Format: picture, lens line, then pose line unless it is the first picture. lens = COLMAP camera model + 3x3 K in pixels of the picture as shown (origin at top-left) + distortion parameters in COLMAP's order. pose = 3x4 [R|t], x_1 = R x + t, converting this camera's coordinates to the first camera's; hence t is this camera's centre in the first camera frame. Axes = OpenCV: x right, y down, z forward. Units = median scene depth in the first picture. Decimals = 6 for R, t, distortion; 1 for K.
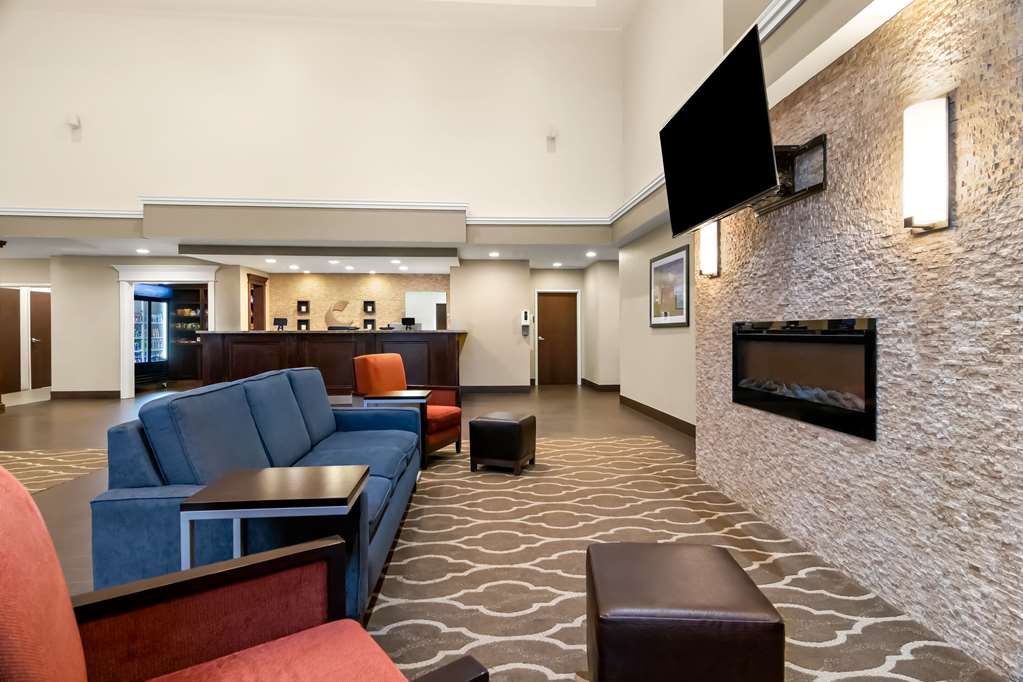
lens RADIAL K [[521.6, 0, 514.7], [0, 521.6, 335.4], [0, 0, 1]] dist [-0.006008, -0.000679]
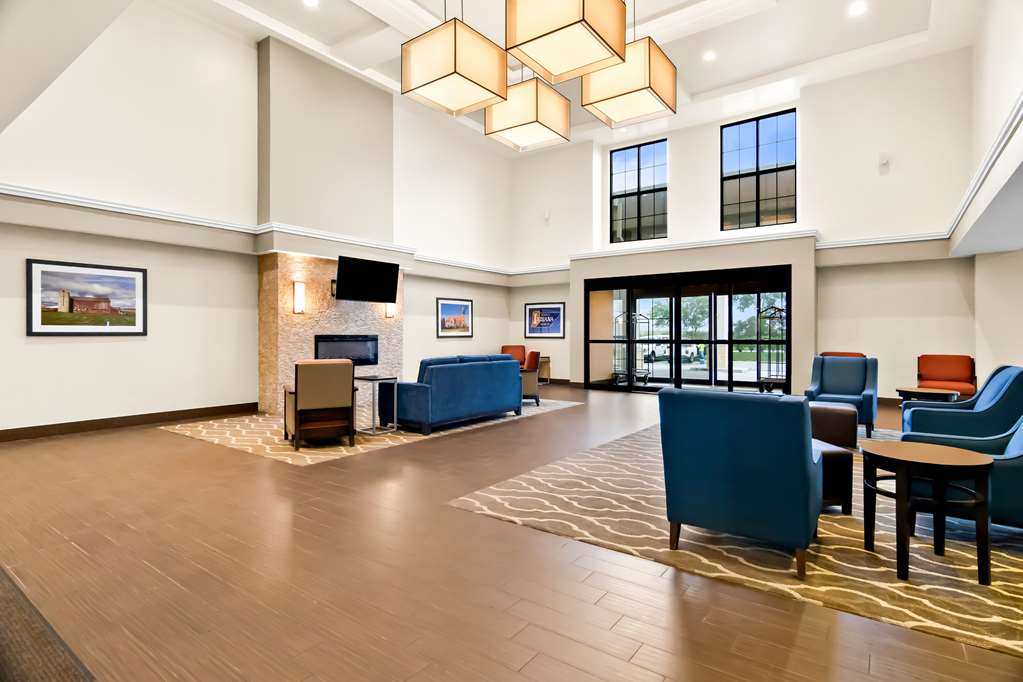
lens RADIAL K [[521.6, 0, 514.7], [0, 521.6, 335.4], [0, 0, 1]] dist [-0.006008, -0.000679]
pose [[-0.752329, 0.002666, 0.658782, -0.749848], [0.008086, 0.999954, 0.005187, -0.010652], [-0.658738, 0.009229, -0.752316, 0.890763]]
